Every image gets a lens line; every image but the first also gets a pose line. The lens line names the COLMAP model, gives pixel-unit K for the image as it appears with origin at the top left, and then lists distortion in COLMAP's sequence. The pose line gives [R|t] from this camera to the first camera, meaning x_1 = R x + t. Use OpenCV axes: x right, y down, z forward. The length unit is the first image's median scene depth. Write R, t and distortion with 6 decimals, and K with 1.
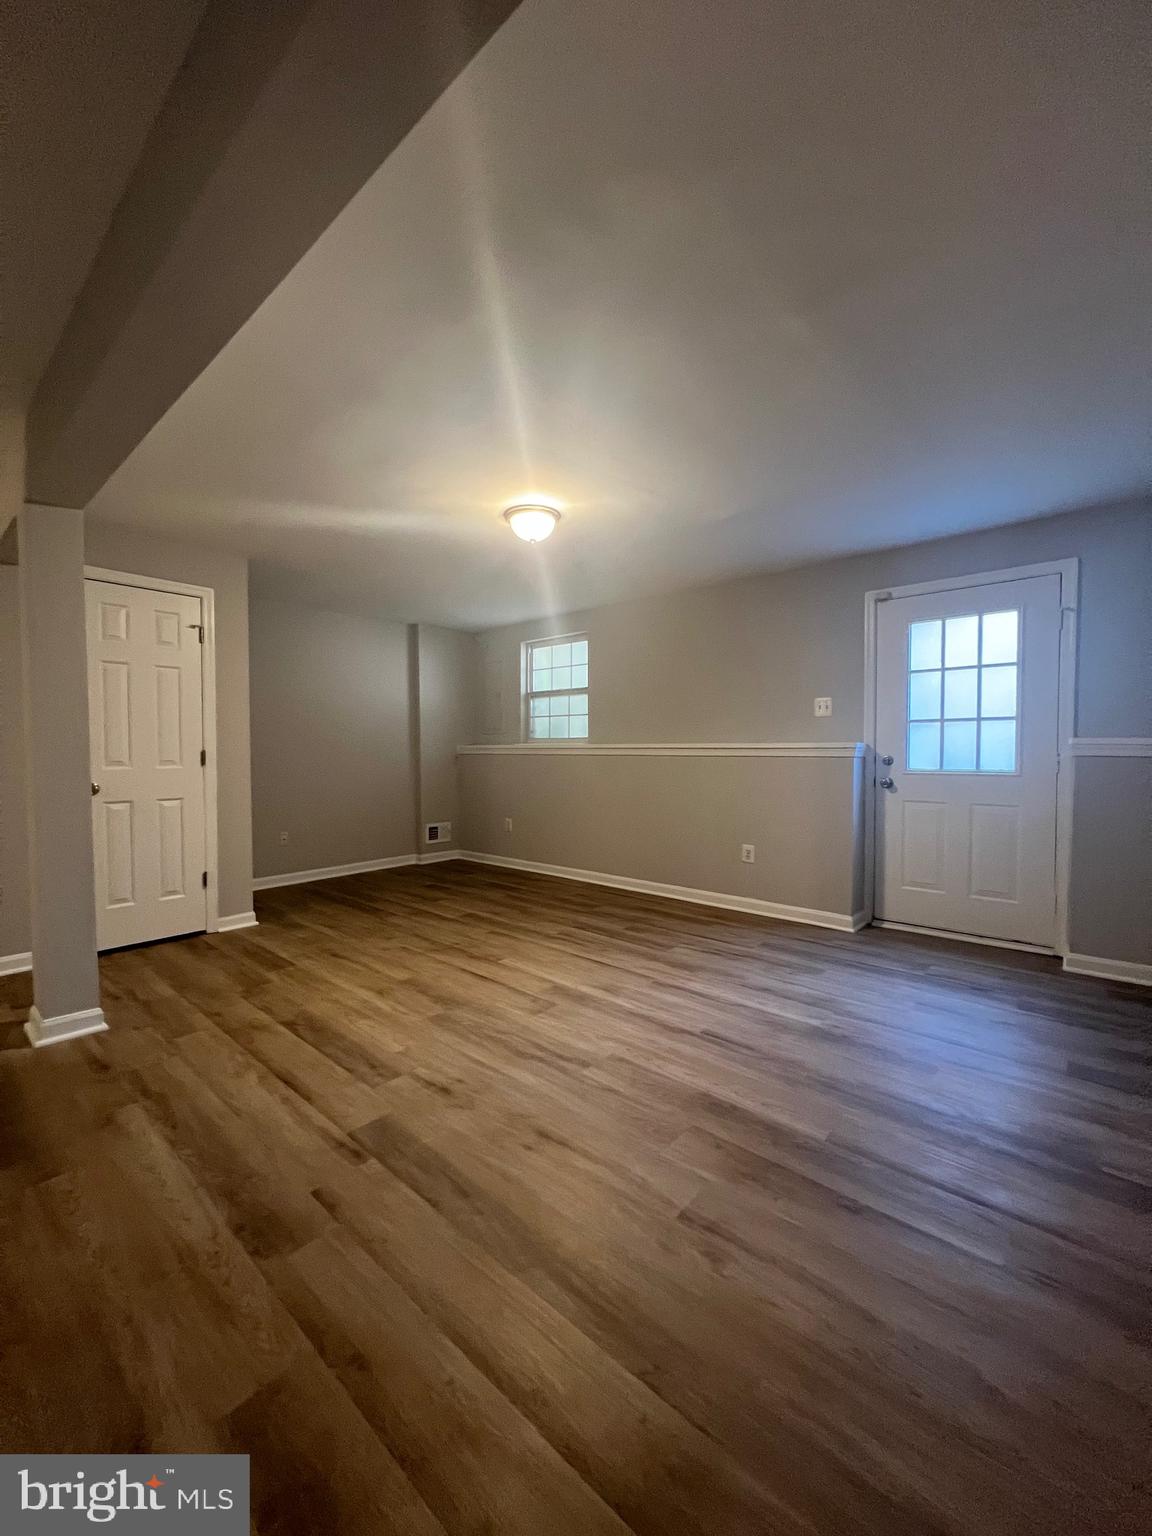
lens RADIAL K [[612.4, 0, 573.6], [0, 612.4, 768.0], [0, 0, 1]] dist [-0.001255, 0.000054]
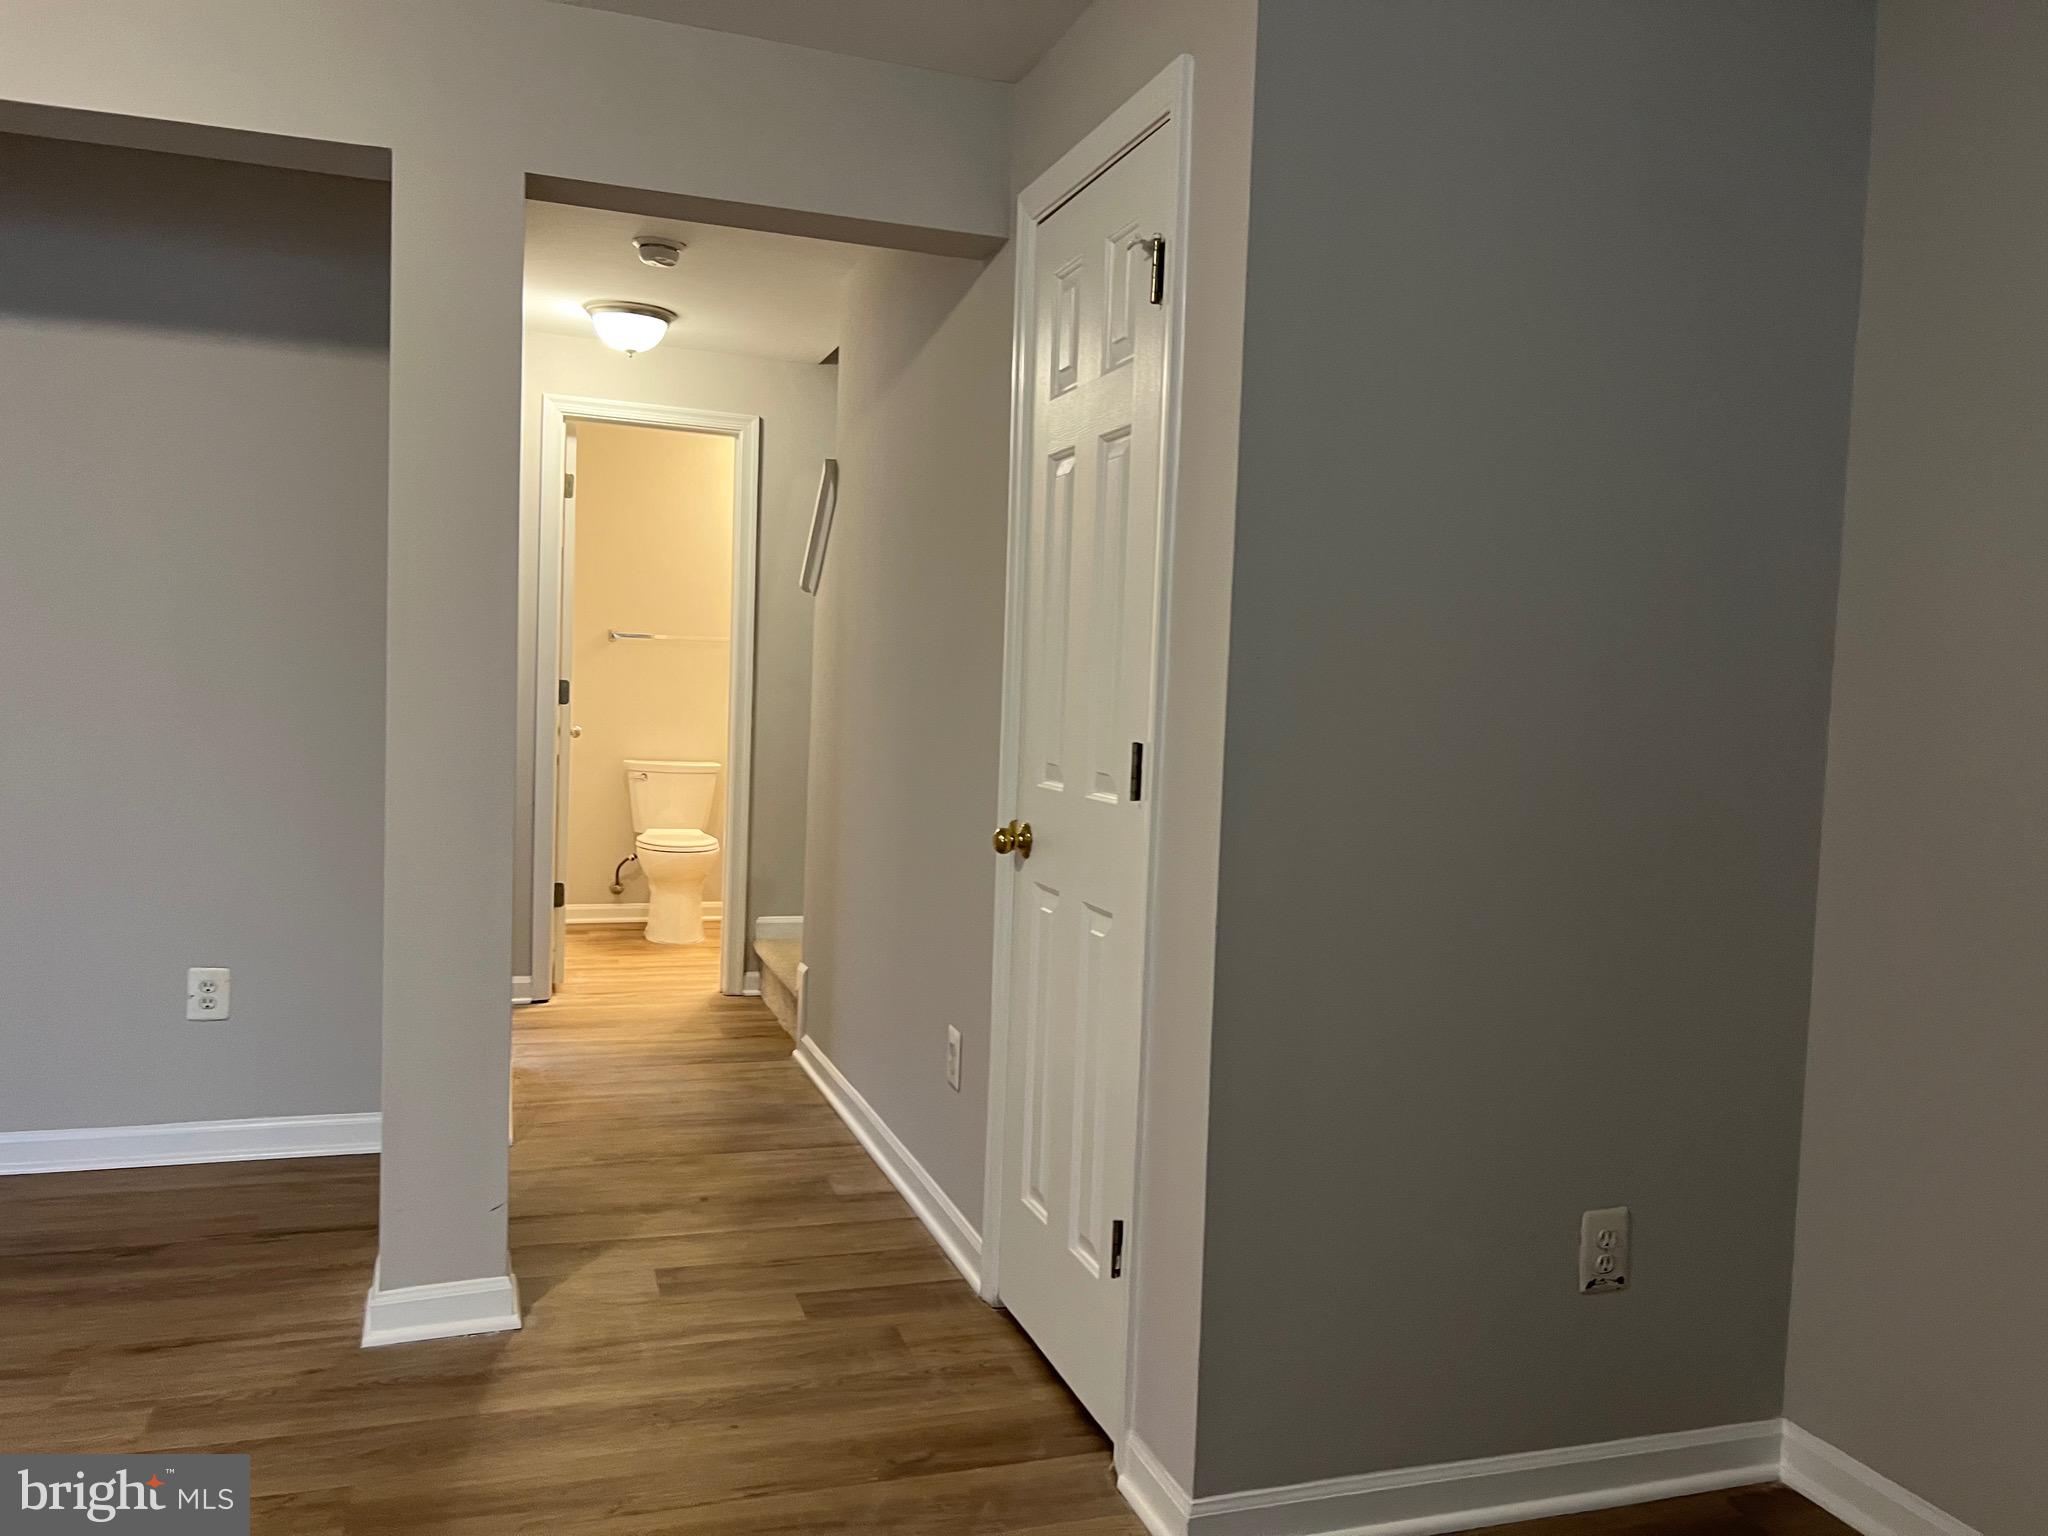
lens RADIAL K [[1559.1, 0, 1021.3], [0, 1559.1, 772.9], [0, 0, 1]] dist [0.055989, -0.072836]
pose [[-0.490591, 0.031065, -0.870836, -0.026528], [-0.063167, 0.995467, 0.071096, -0.079694], [0.869098, 0.089887, -0.486405, 1.723795]]
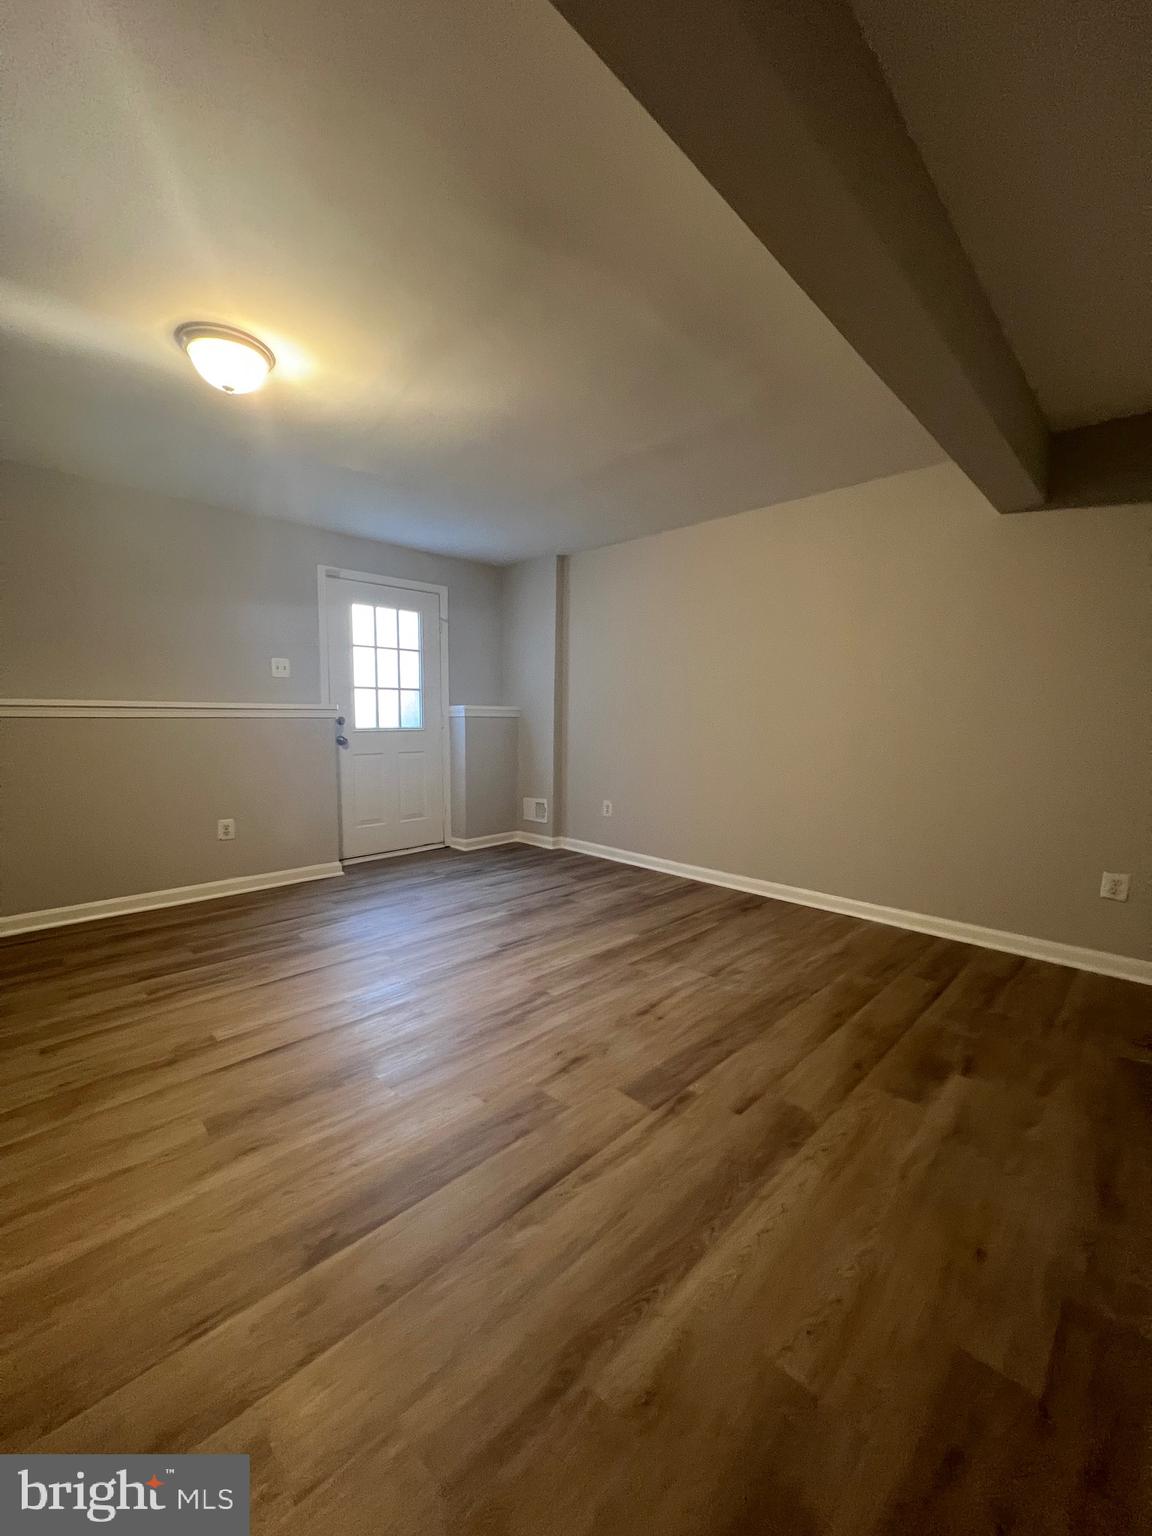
lens RADIAL K [[612.4, 0, 573.6], [0, 612.4, 768.0], [0, 0, 1]] dist [-0.001255, 0.000054]
pose [[0.059206, -0.086793, 0.994465, -0.847558], [0.021552, 0.996092, 0.085652, -0.018131], [-0.998013, 0.016362, 0.060846, 0.693448]]
